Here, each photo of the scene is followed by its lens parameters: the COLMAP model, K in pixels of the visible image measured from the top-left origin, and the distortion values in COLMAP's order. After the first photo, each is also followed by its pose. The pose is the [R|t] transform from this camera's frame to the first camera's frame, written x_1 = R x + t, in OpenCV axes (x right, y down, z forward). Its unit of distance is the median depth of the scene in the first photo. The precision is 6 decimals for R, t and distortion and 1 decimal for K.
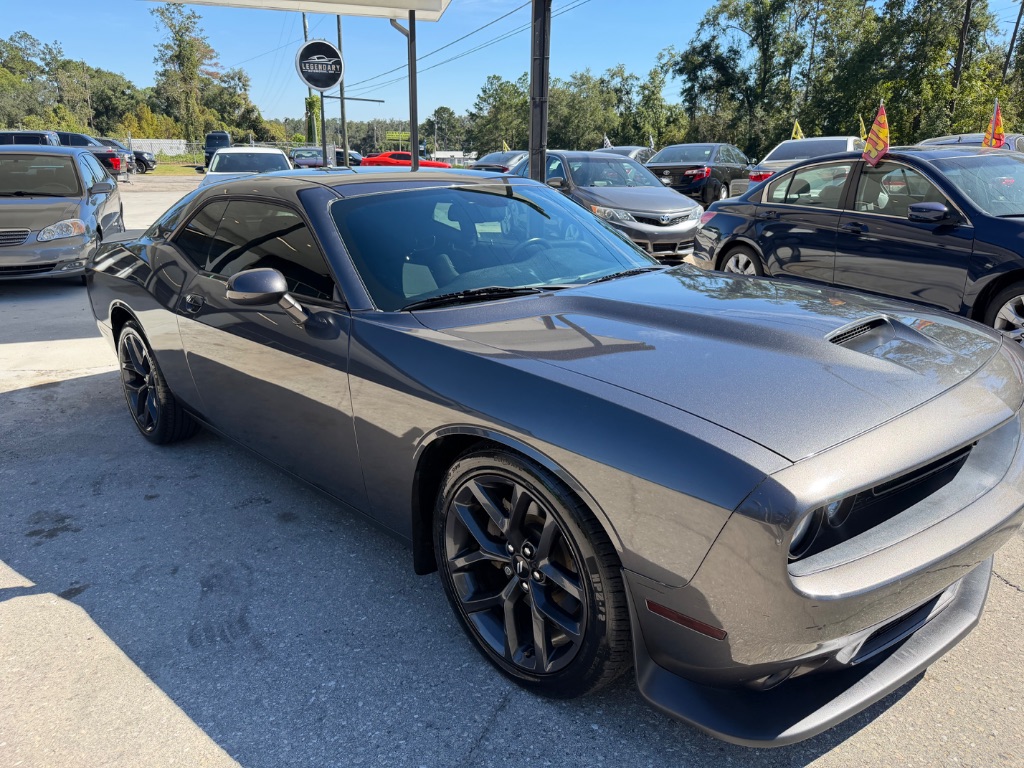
lens RADIAL K [[731.6, 0, 515.8], [0, 731.6, 385.8], [0, 0, 1]] dist [0.000368, -0.005168]
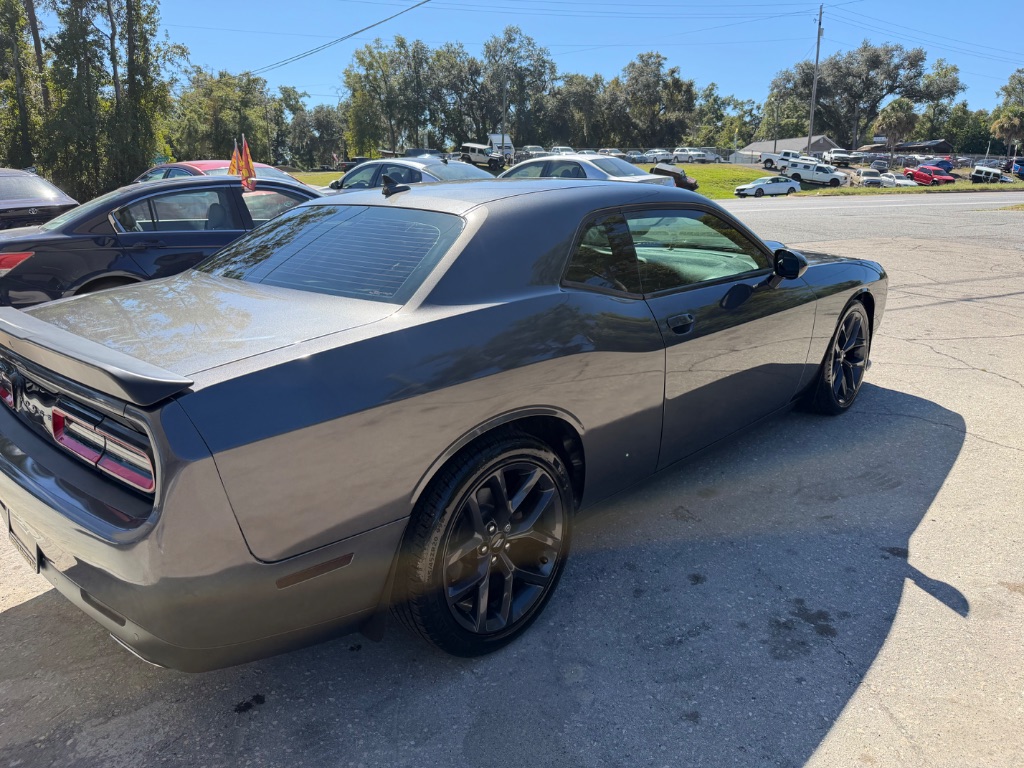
lens RADIAL K [[730.8, 0, 509.8], [0, 730.8, 379.3], [0, 0, 1]] dist [-0.004063, -0.000335]
pose [[-0.044074, -0.244877, 0.968552, -0.443634], [0.309813, 0.918347, 0.246282, -0.112170], [-0.949775, 0.310925, 0.035391, 0.404335]]
